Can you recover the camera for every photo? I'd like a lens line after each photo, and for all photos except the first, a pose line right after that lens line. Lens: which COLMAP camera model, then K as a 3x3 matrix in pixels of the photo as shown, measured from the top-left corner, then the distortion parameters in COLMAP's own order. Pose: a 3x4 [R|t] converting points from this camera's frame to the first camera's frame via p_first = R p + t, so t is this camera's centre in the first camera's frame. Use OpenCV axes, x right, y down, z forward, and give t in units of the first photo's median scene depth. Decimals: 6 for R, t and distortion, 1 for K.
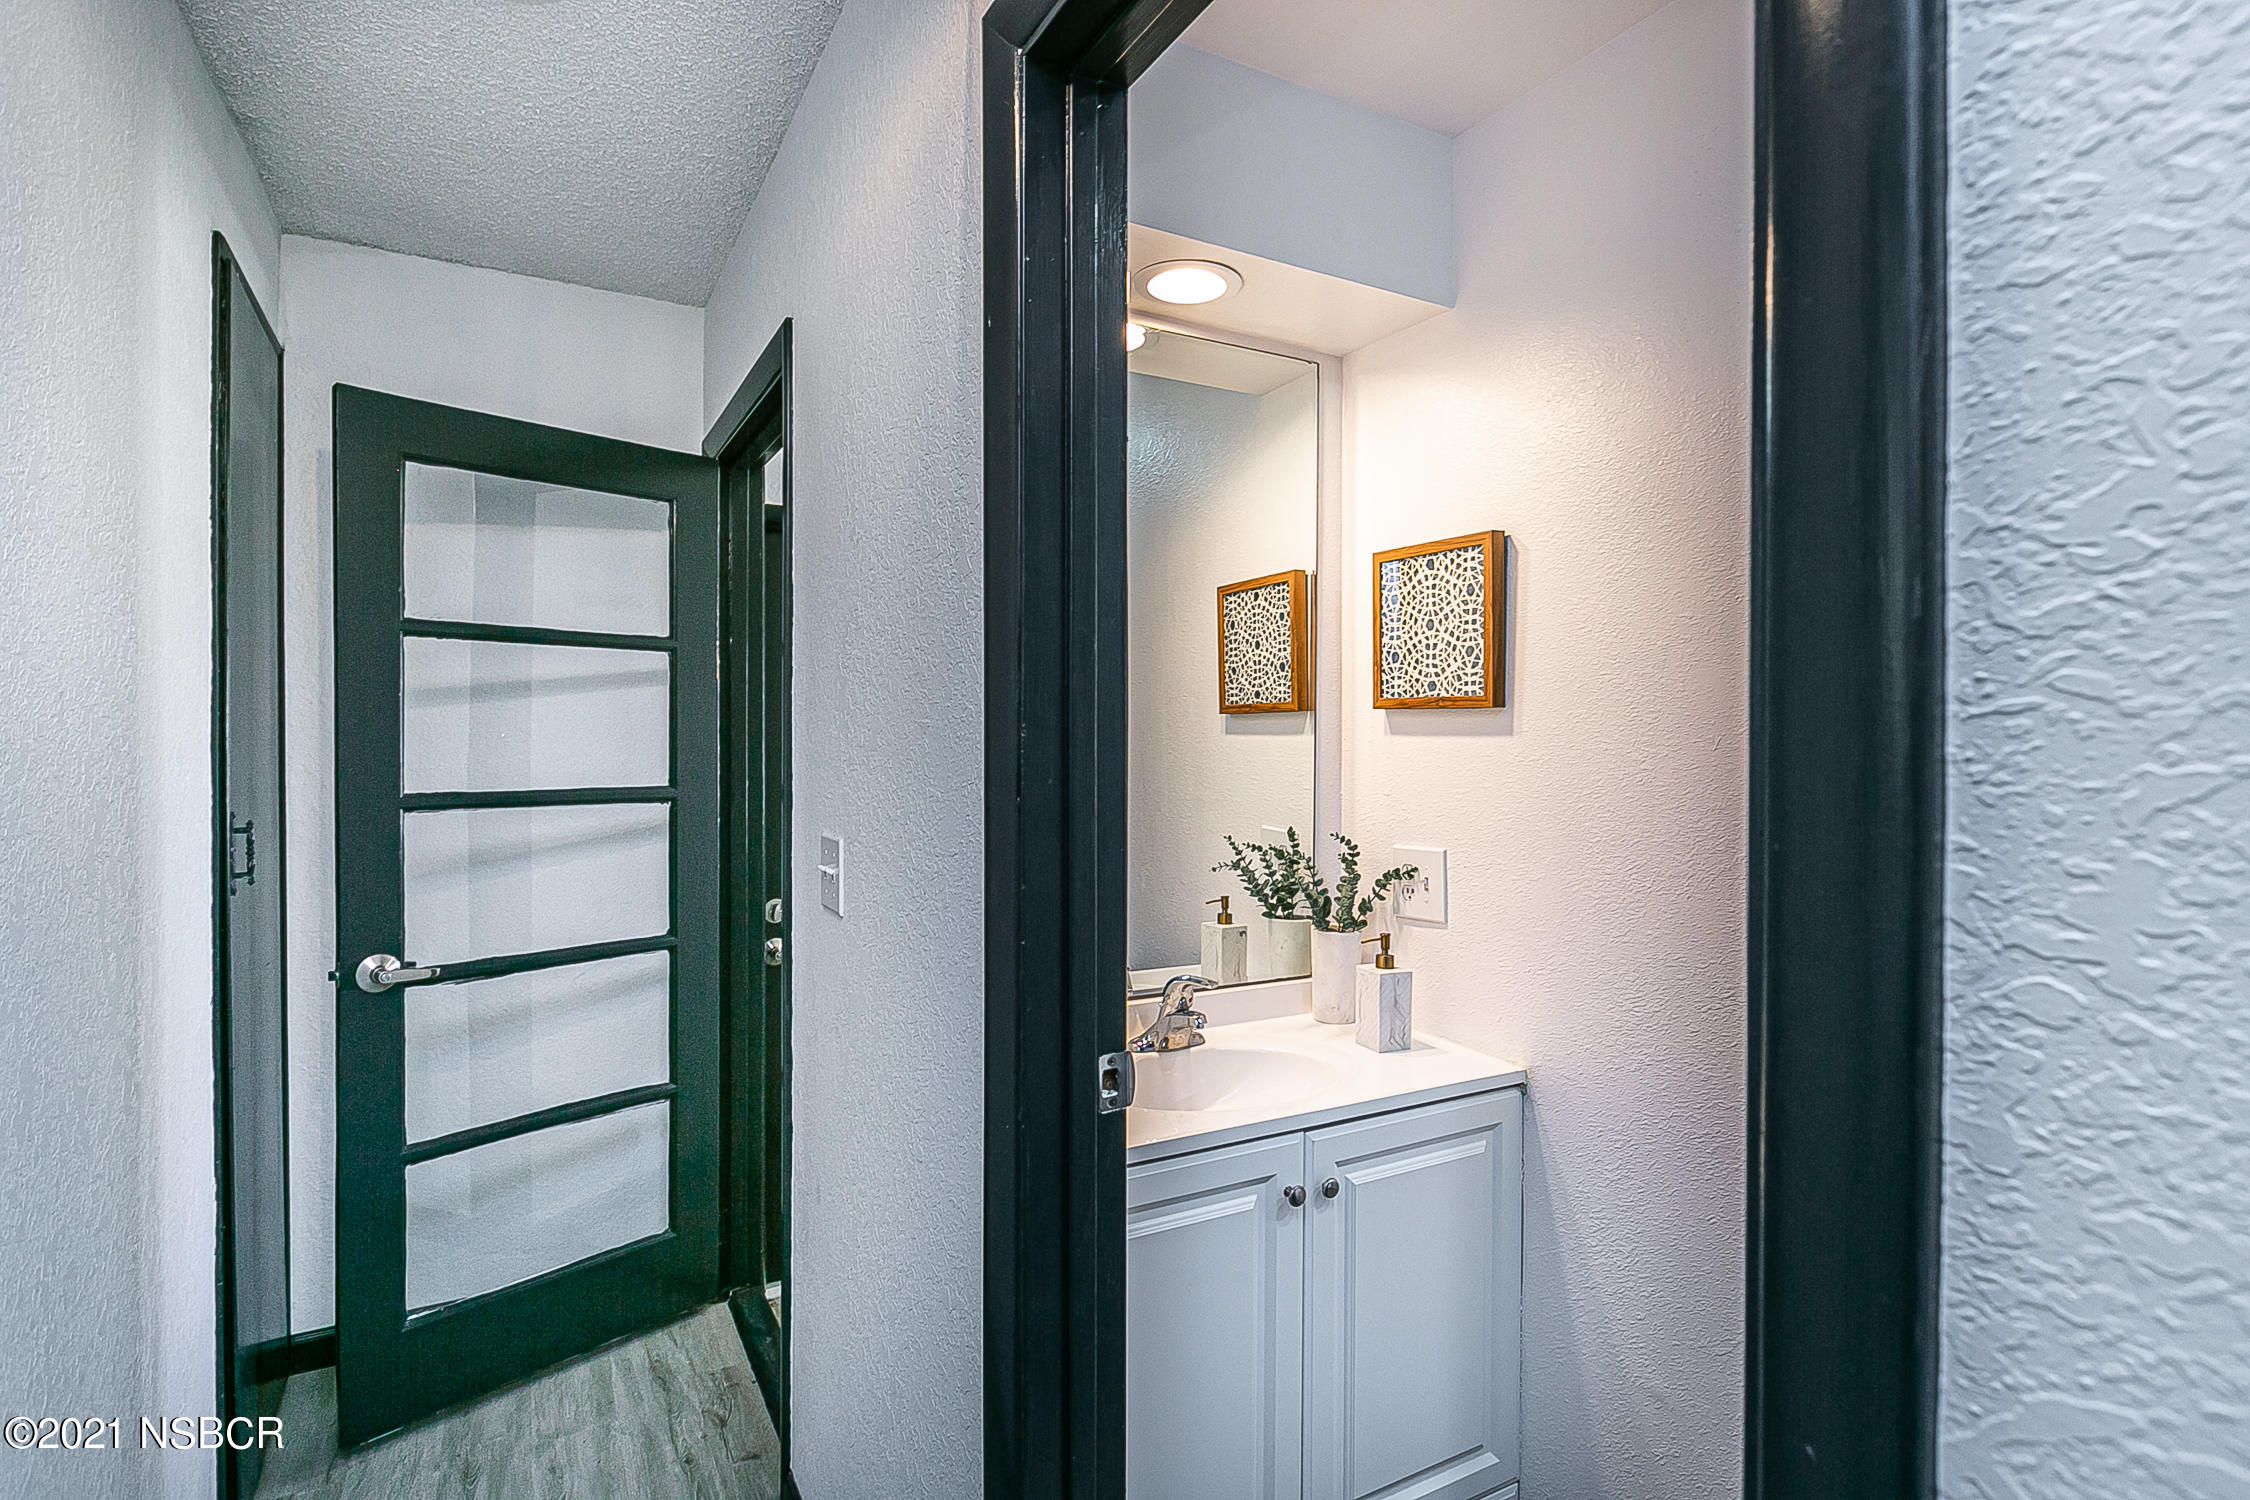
lens RADIAL K [[1106.0, 0, 1112.2], [0, 1106.0, 744.5], [0, 0, 1]] dist [0.000016, -0.002150]
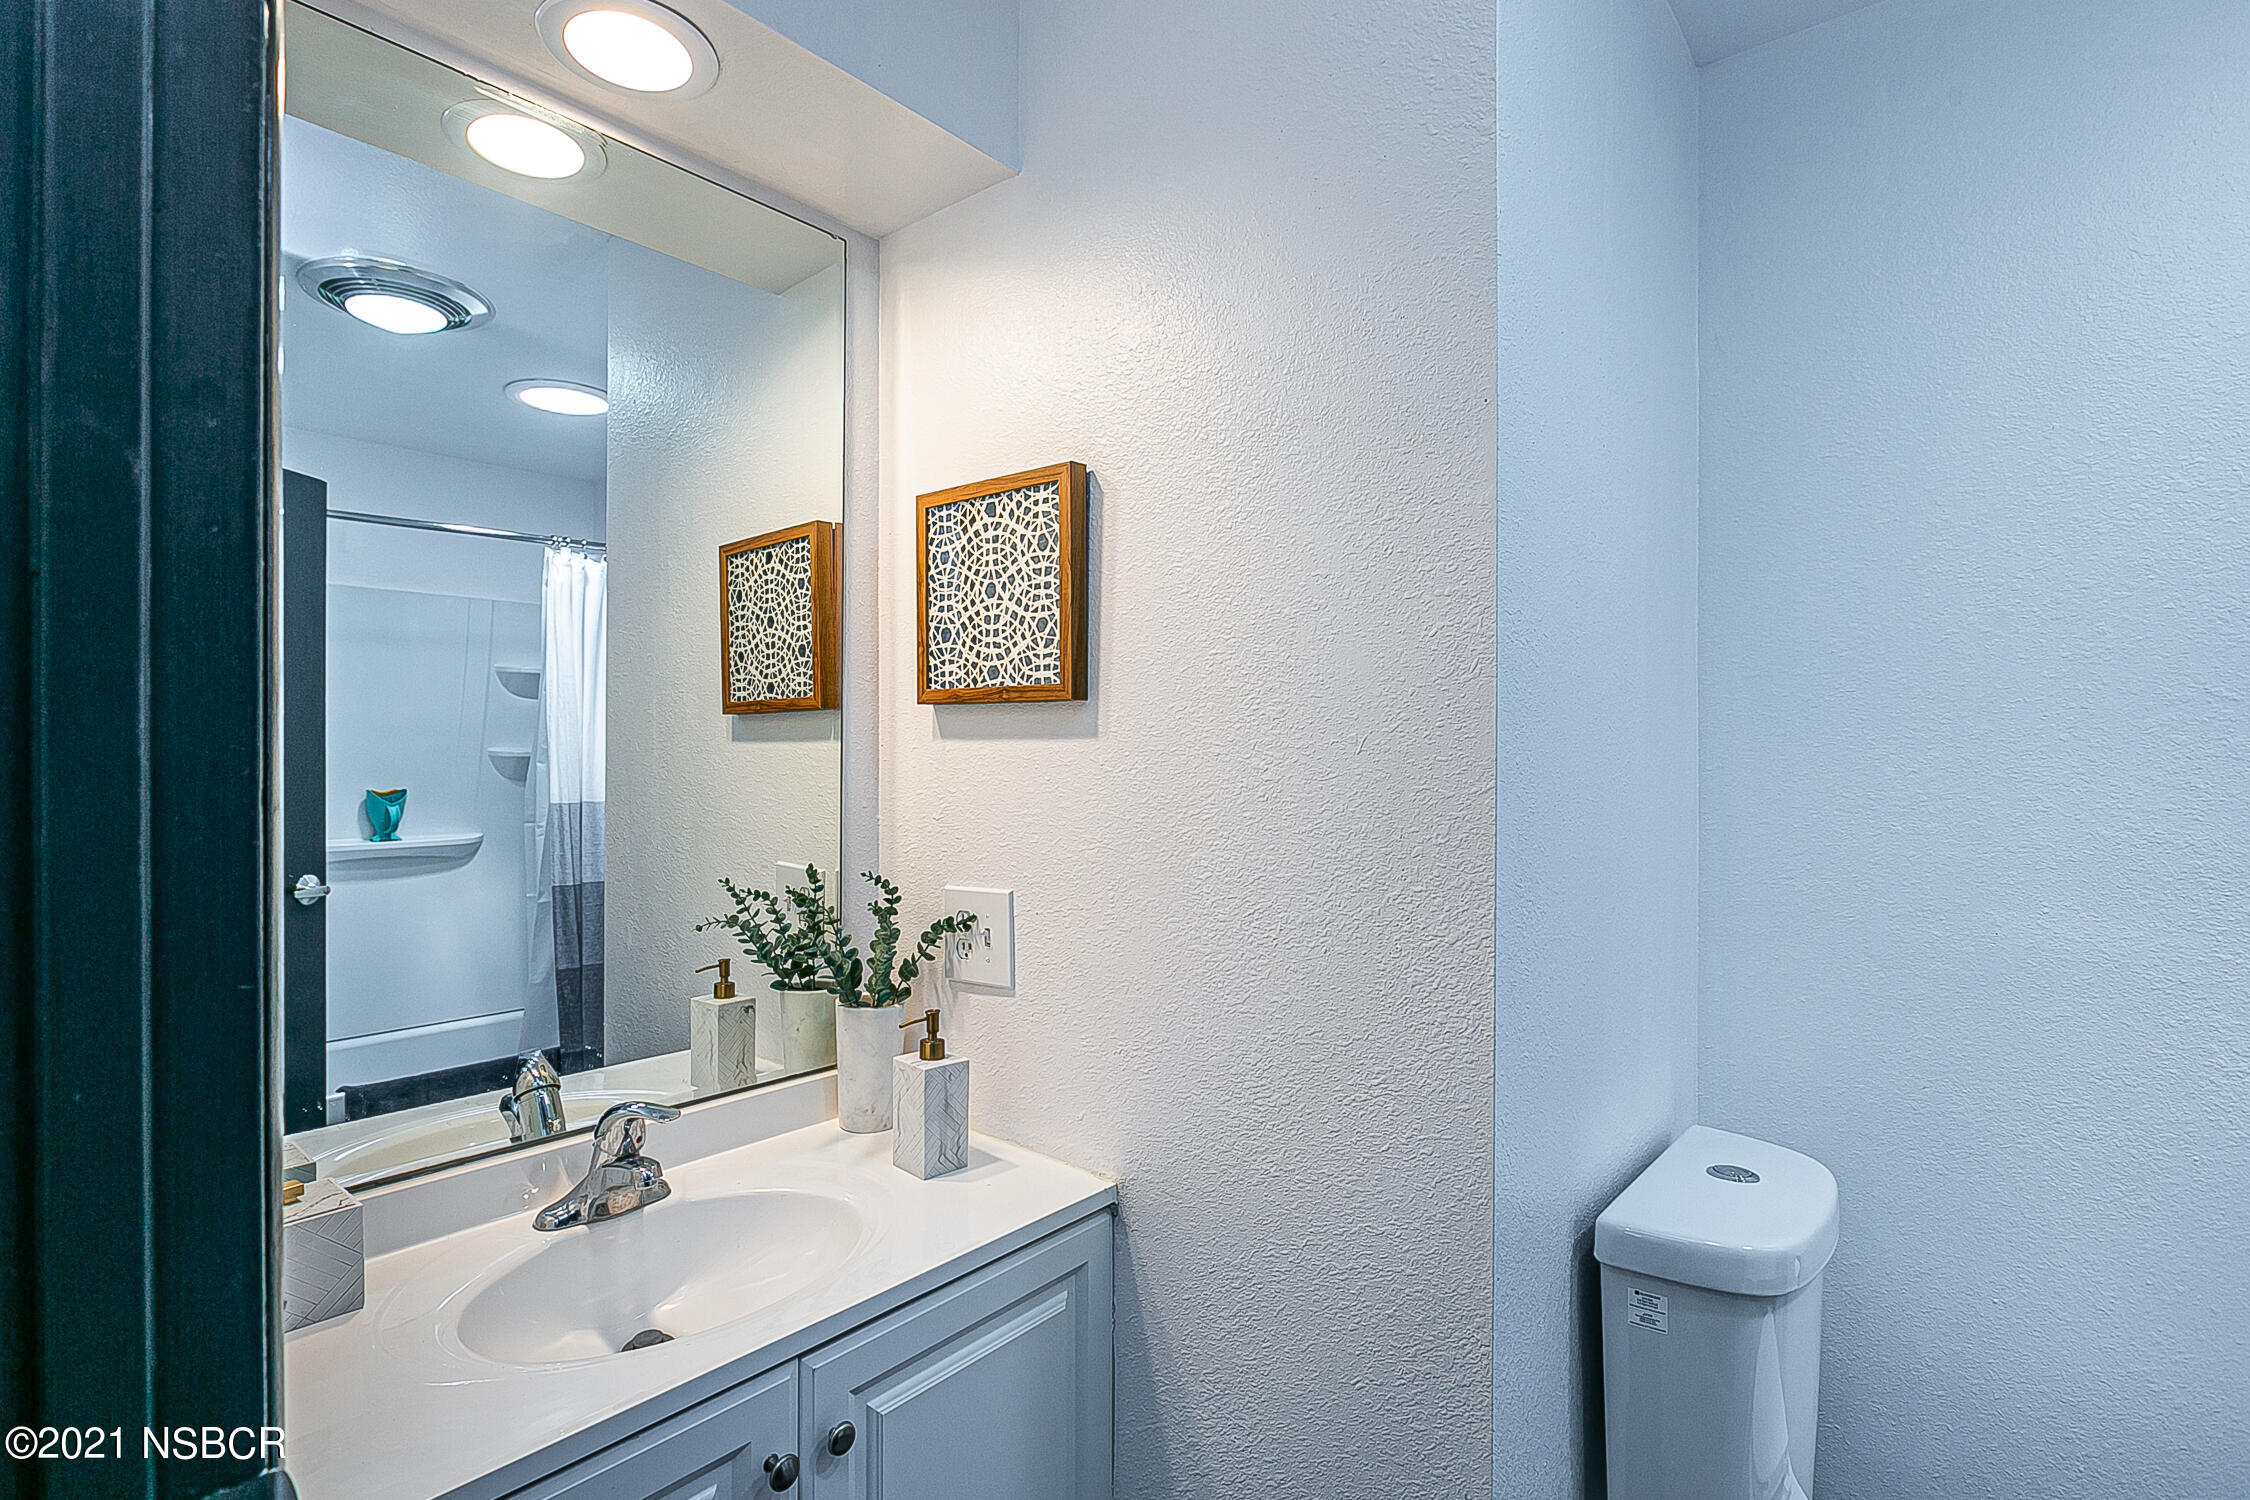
lens RADIAL K [[1028.9, 0, 1127.3], [0, 1028.9, 759.2], [0, 0, 1]] dist [-0.007904, 0.000370]
pose [[0.919437, -0.003168, 0.393224, 0.095720], [0.004547, 0.999986, -0.002574, 0.007728], [-0.393211, 0.004154, 0.919439, 0.315631]]
